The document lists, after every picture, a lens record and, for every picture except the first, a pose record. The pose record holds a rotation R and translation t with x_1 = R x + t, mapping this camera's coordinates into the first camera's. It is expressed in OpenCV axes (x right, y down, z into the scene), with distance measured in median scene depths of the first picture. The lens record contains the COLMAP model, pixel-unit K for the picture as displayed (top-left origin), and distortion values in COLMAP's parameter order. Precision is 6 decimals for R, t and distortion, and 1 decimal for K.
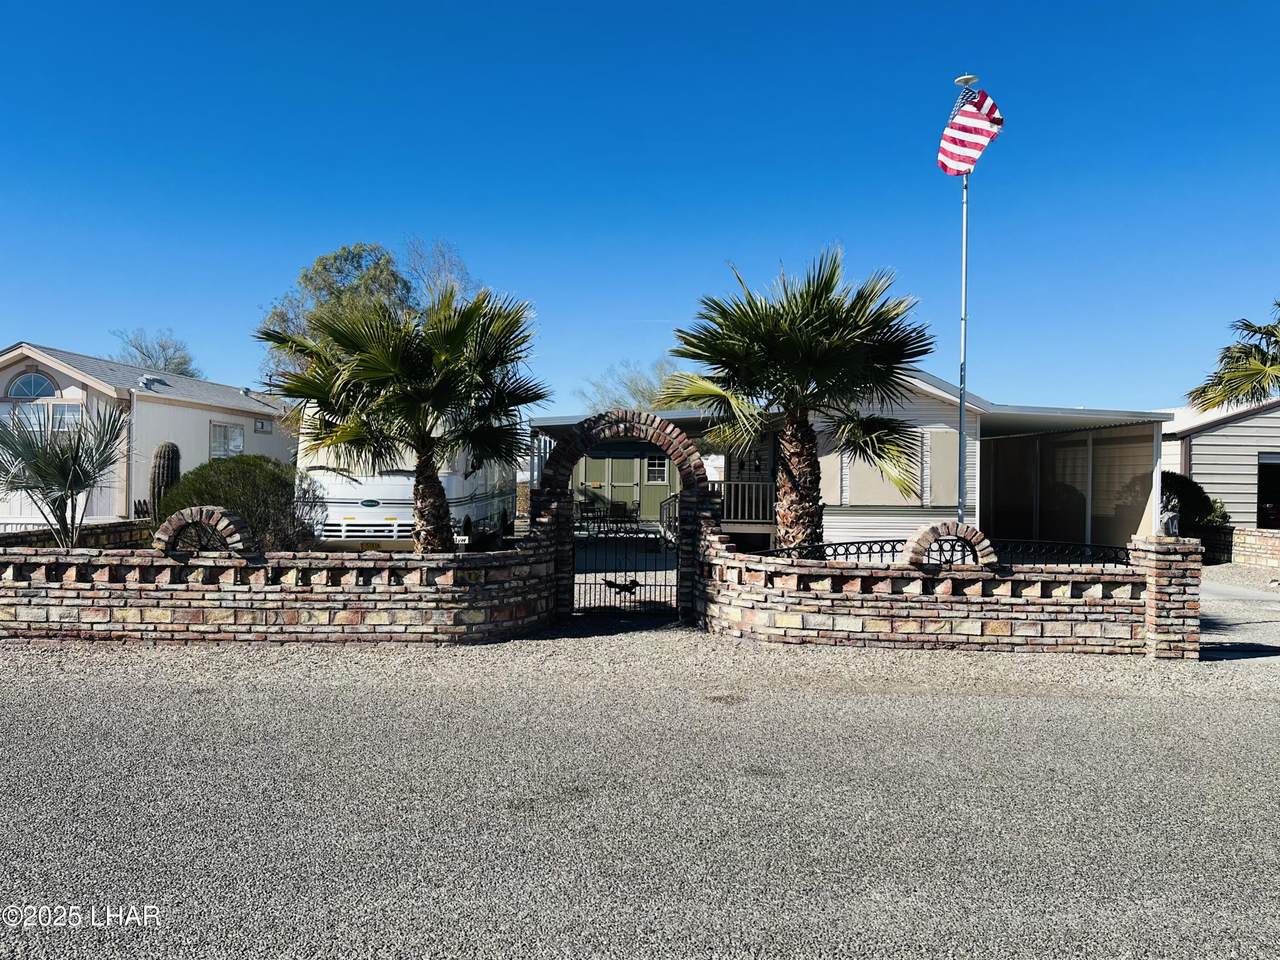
lens RADIAL K [[894.1, 0, 640.0], [0, 894.1, 480.0], [0, 0, 1]] dist [0.008165, -0.001748]
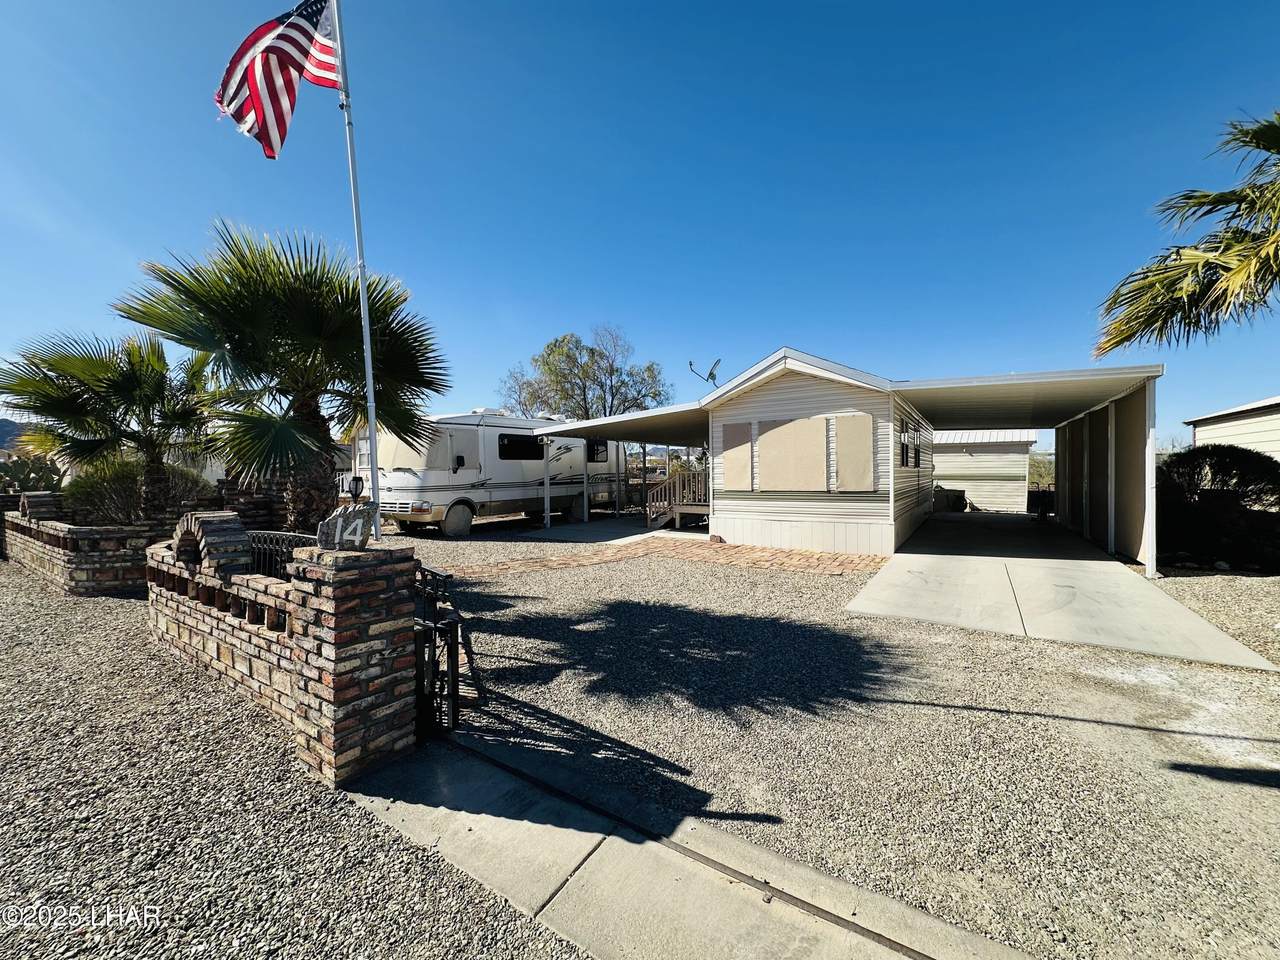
lens RADIAL K [[504.7, 0, 640.0], [0, 504.7, 480.0], [0, 0, 1]] dist [-0.000309, -0.000059]
pose [[0.830490, -0.013510, -0.556870, 0.540419], [0.017699, 0.999841, 0.002139, 0.013408], [0.556753, -0.011632, 0.830597, 0.487523]]
